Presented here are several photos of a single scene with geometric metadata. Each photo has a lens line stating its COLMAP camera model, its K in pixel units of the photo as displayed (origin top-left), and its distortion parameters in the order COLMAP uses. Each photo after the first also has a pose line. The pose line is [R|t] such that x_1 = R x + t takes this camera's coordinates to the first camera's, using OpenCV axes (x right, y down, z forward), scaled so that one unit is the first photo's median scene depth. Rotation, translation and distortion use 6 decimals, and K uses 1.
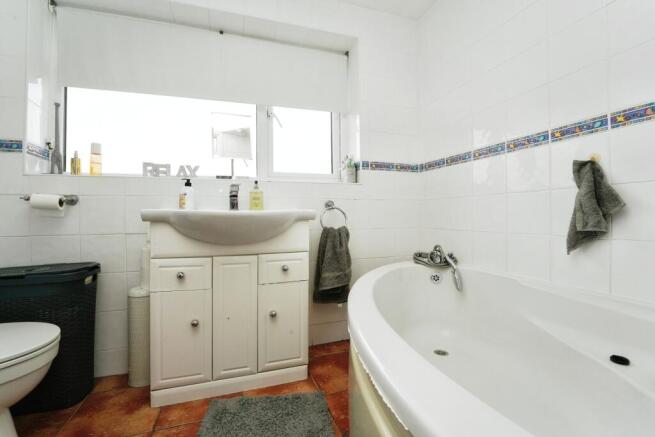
lens RADIAL K [[280.3, 0, 329.5], [0, 280.3, 218.0], [0, 0, 1]] dist [-0.025852, 0.002678]
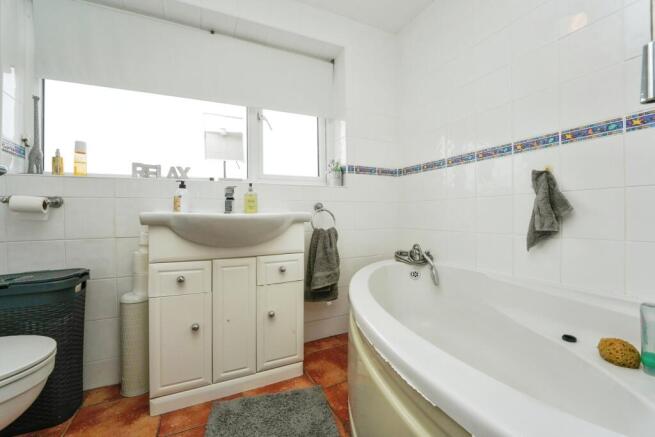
lens RADIAL K [[280.3, 0, 323.6], [0, 280.3, 217.2], [0, 0, 1]] dist [-0.025852, 0.002678]
pose [[0.990439, -0.001459, 0.137945, -0.156763], [0.000889, 0.999991, 0.004197, -0.016870], [-0.137950, -0.004034, 0.990431, -0.040576]]
